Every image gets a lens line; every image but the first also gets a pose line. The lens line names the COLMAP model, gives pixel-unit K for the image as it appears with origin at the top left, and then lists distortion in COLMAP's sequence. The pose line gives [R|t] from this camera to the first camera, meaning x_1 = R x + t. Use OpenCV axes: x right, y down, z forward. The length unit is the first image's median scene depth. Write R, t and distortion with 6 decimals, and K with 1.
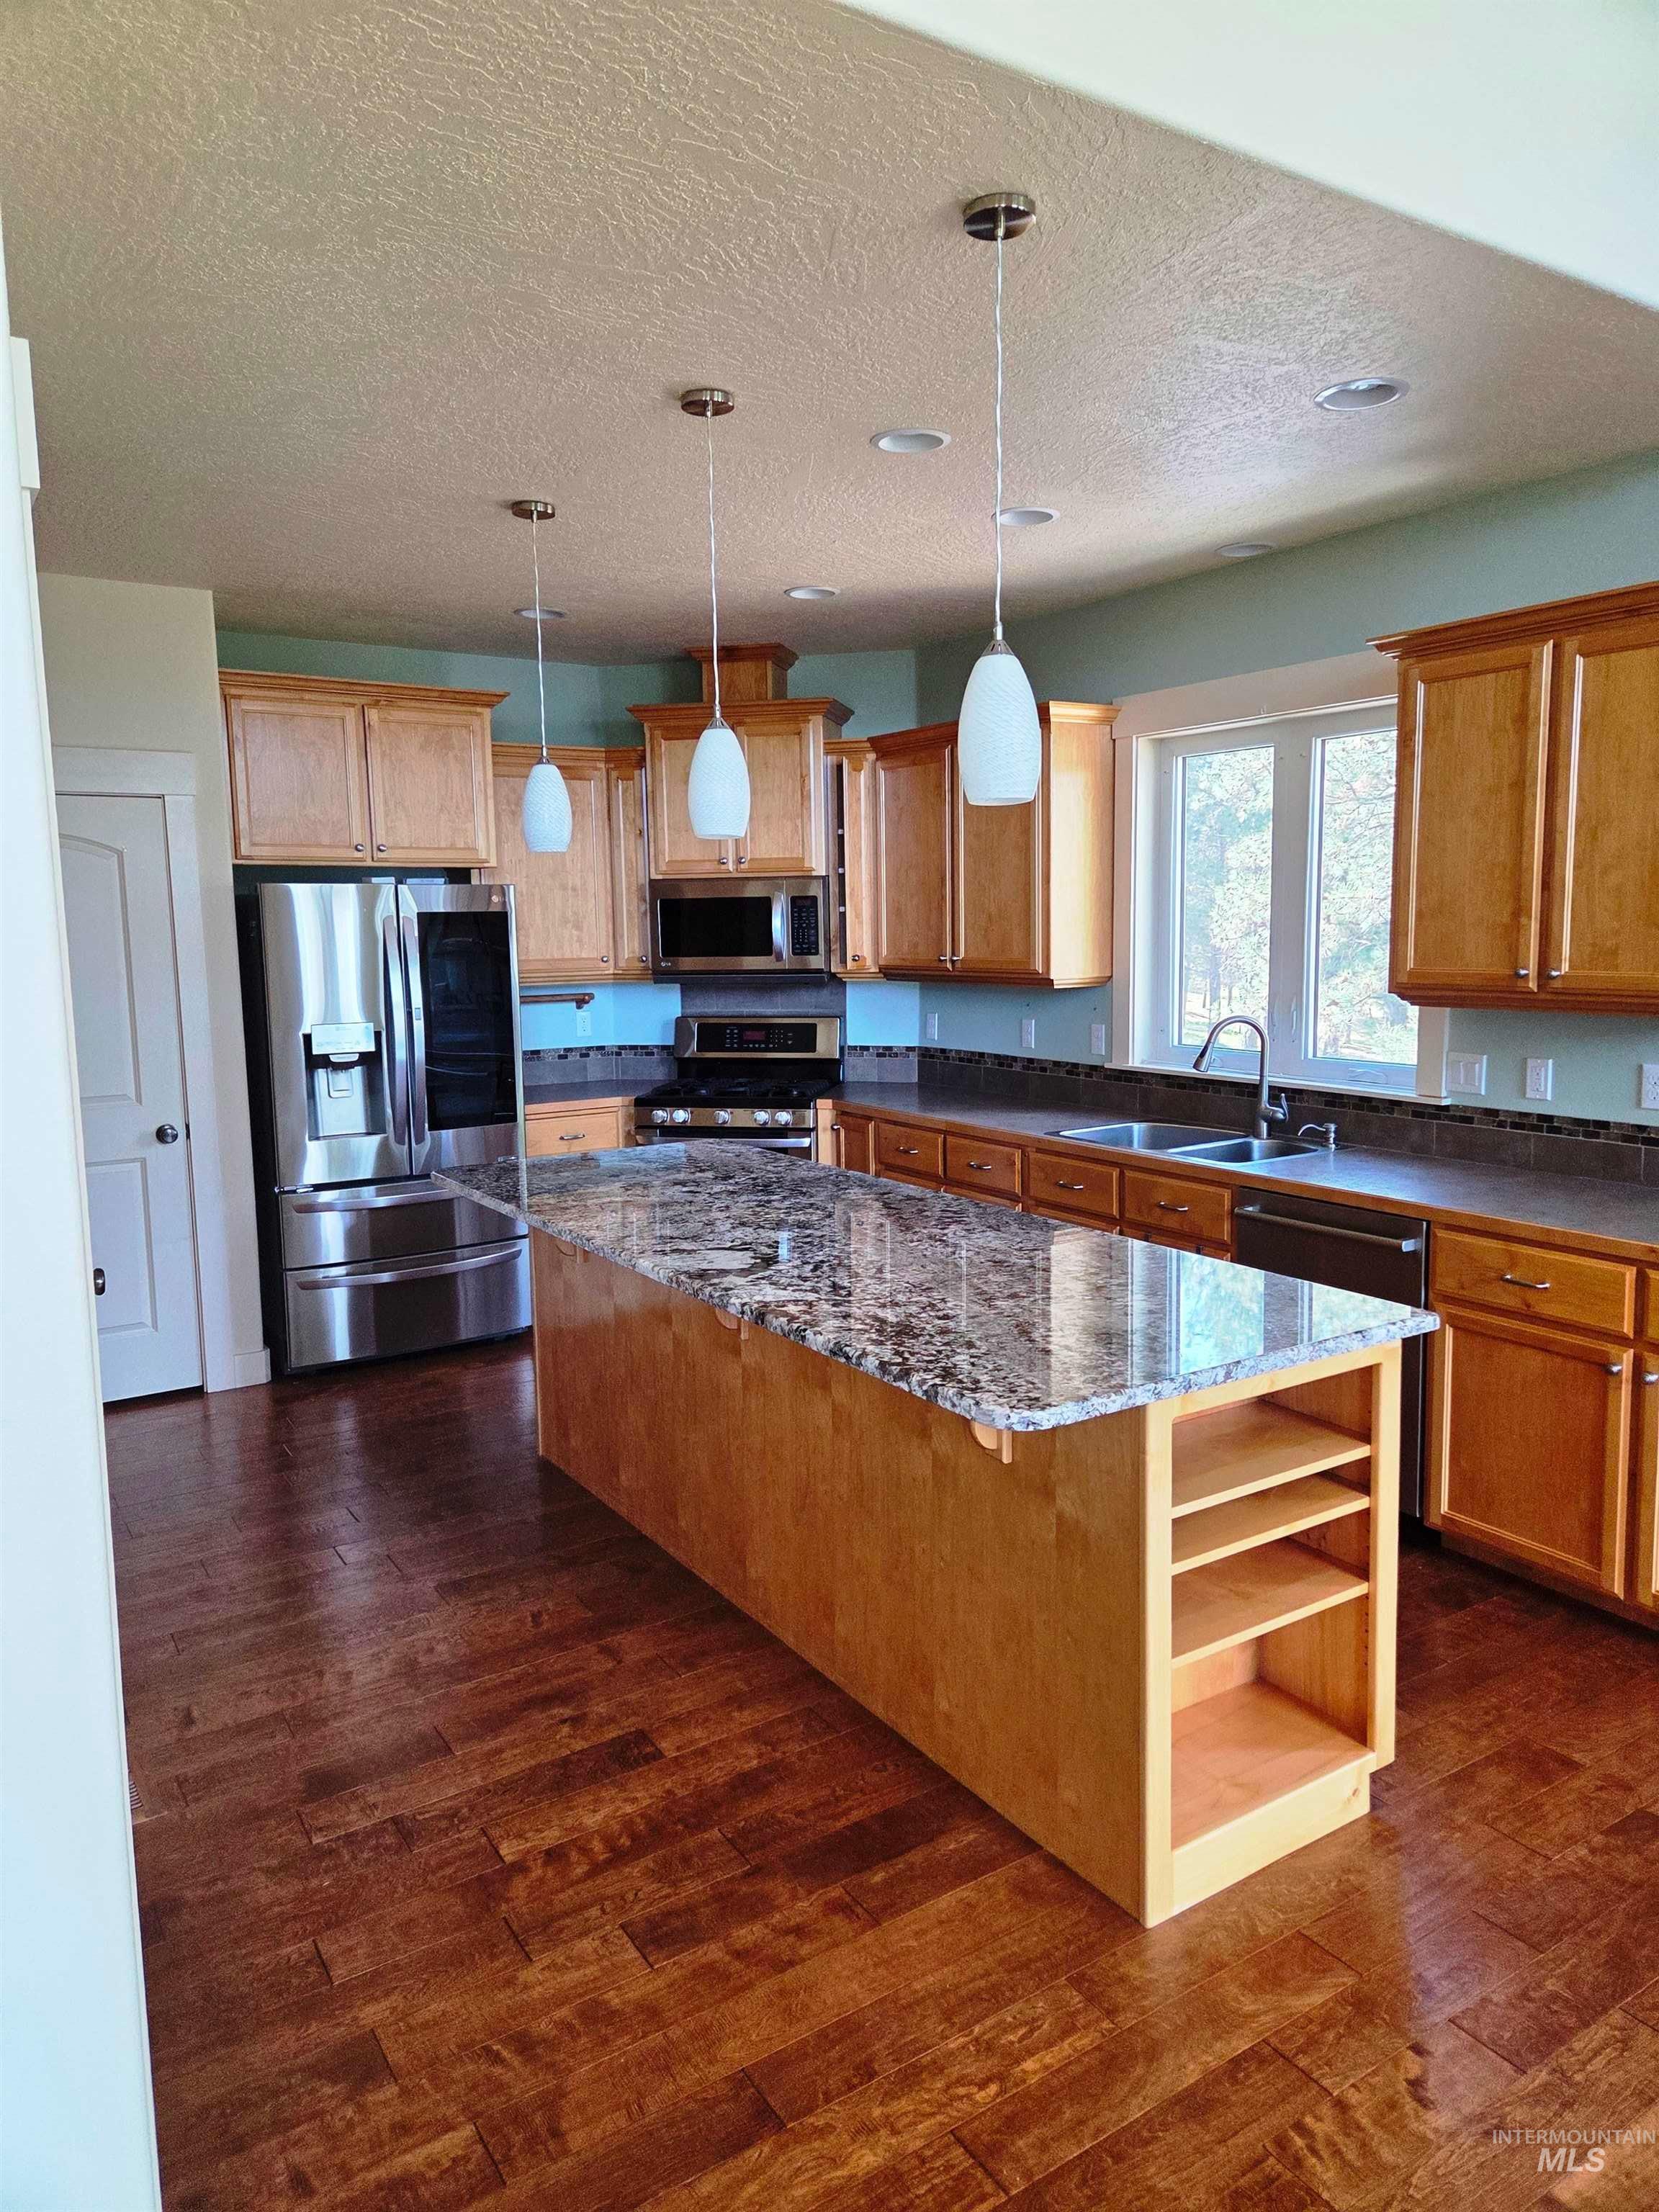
lens RADIAL K [[1490.0, 0, 835.2], [0, 1490.0, 1105.1], [0, 0, 1]] dist [0.024437, -0.004707]
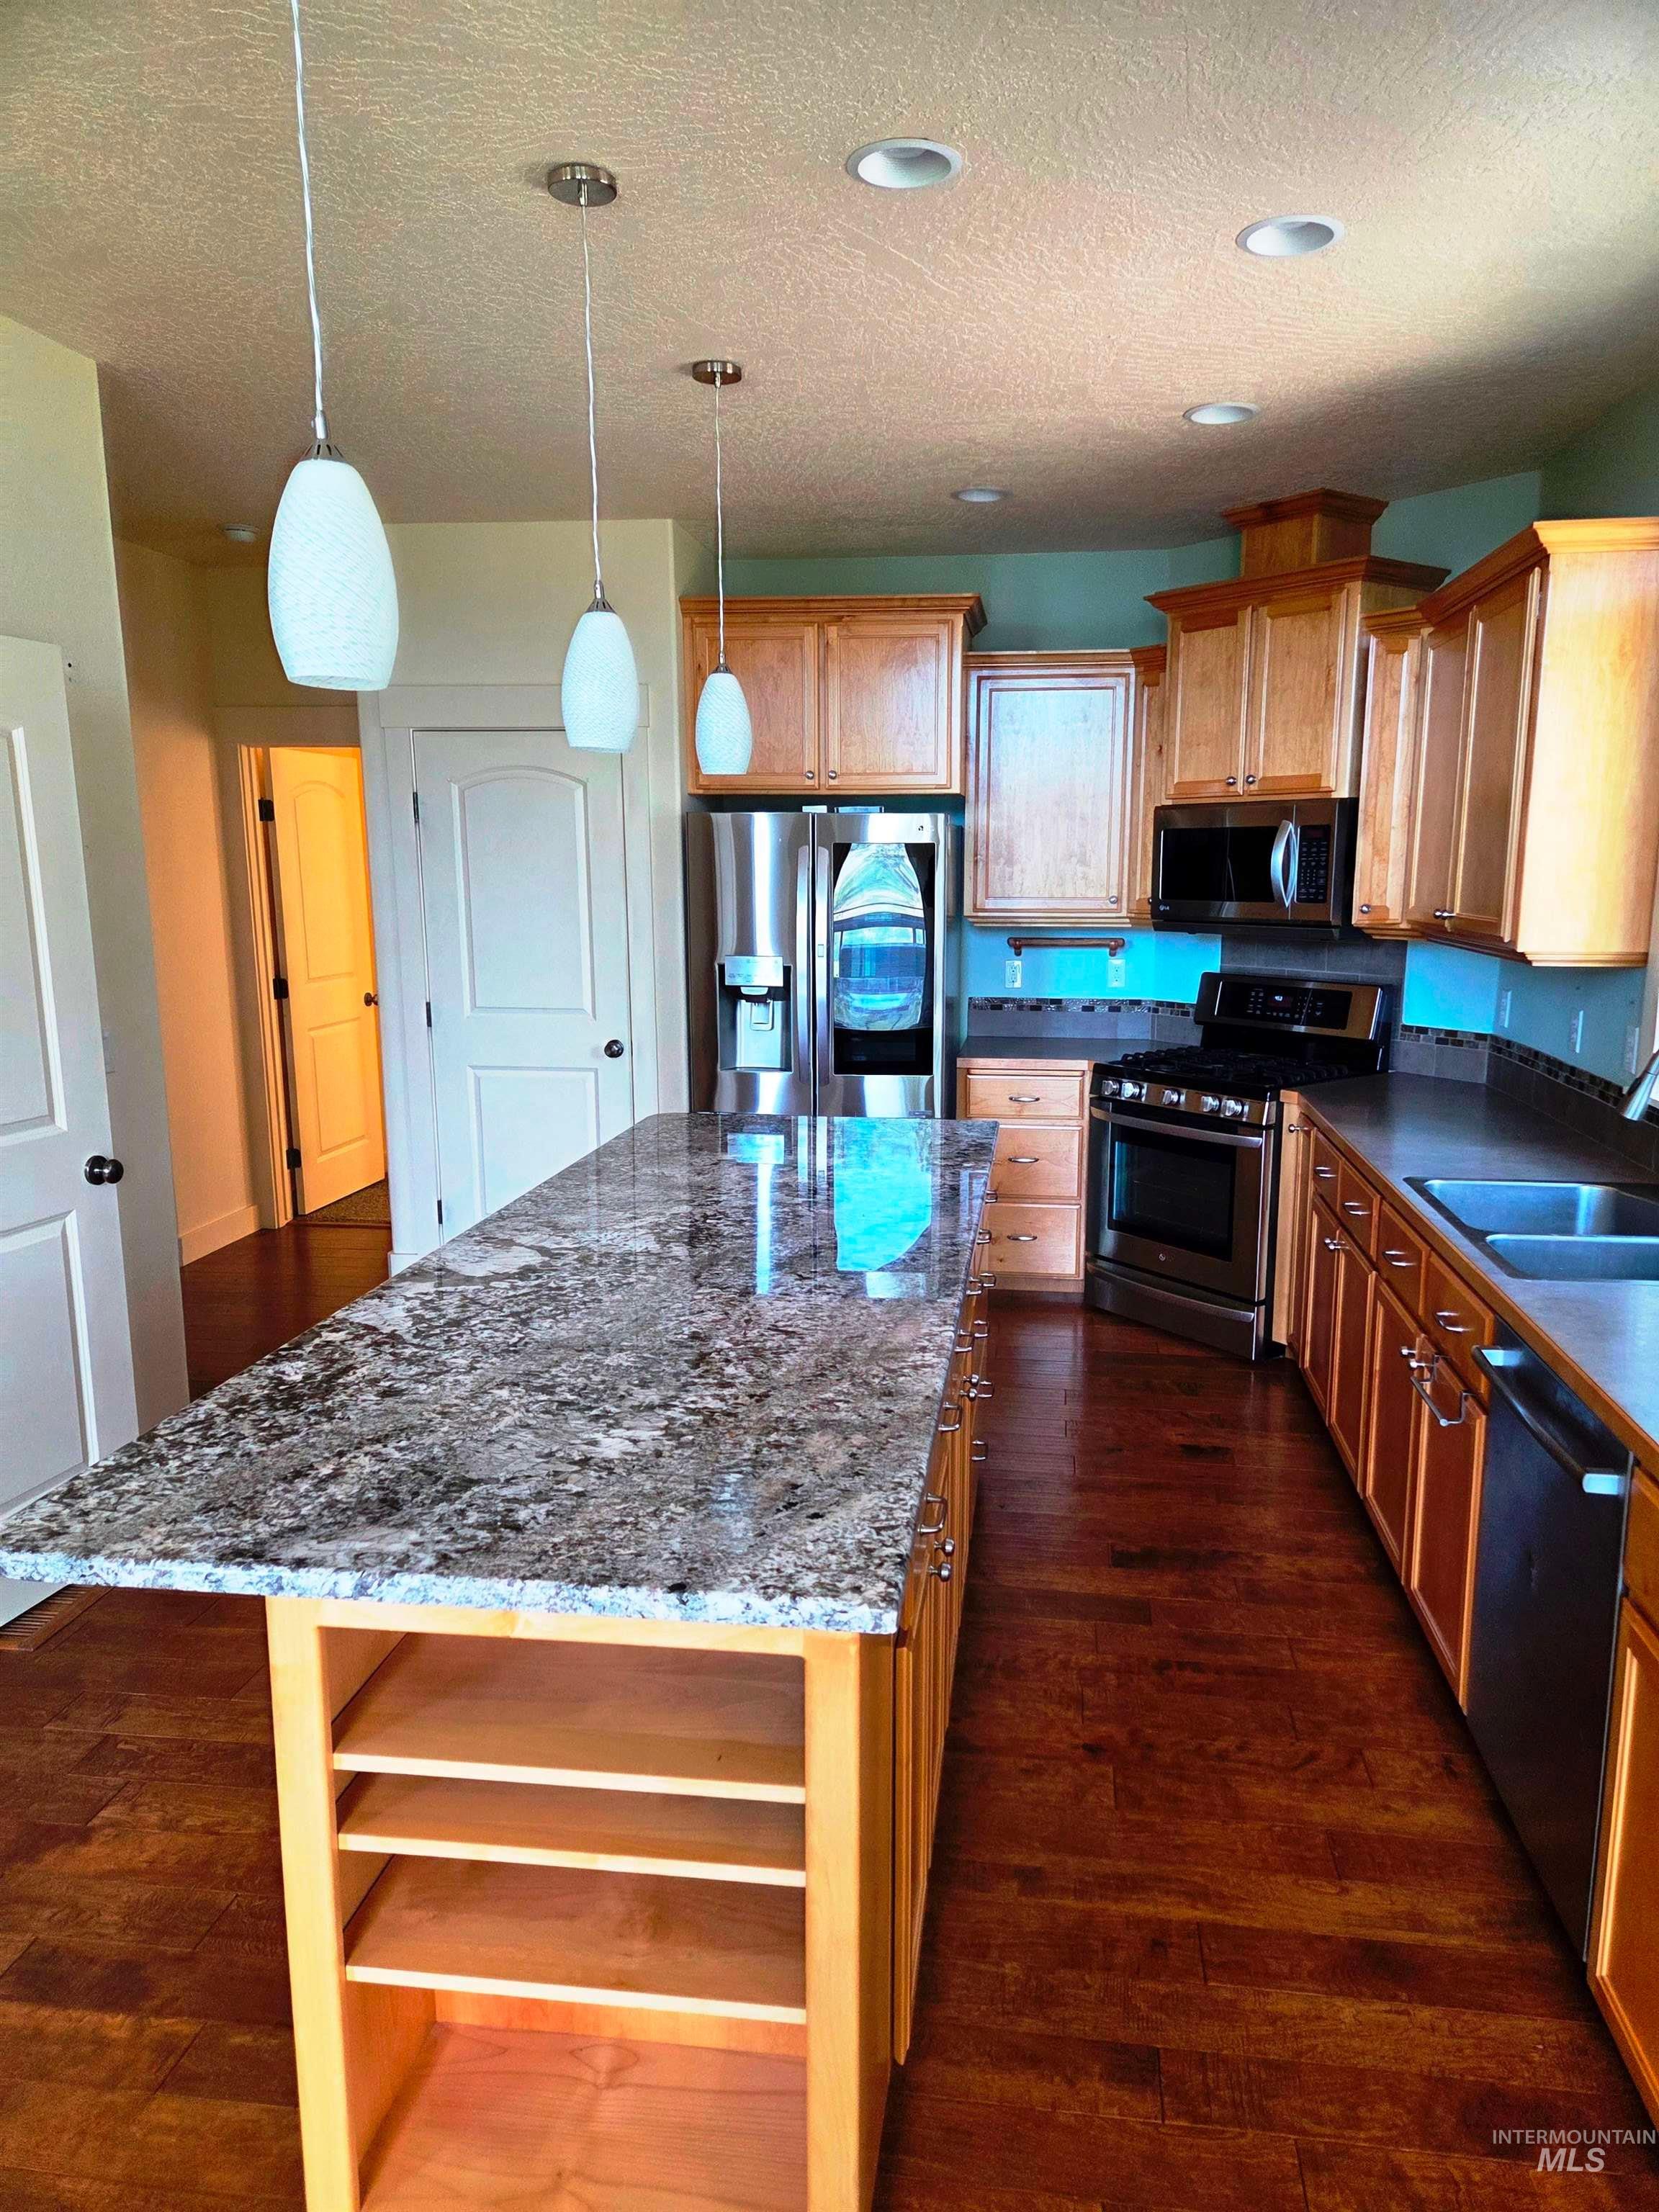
lens RADIAL K [[1475.5, 0, 835.9], [0, 1475.5, 1130.1], [0, 0, 1]] dist [0.047879, -0.000624]
pose [[0.753677, 0.136521, -0.642910, 0.333732], [-0.095403, 0.990553, 0.098503, -0.039496], [0.650284, -0.012904, 0.759582, 0.275375]]
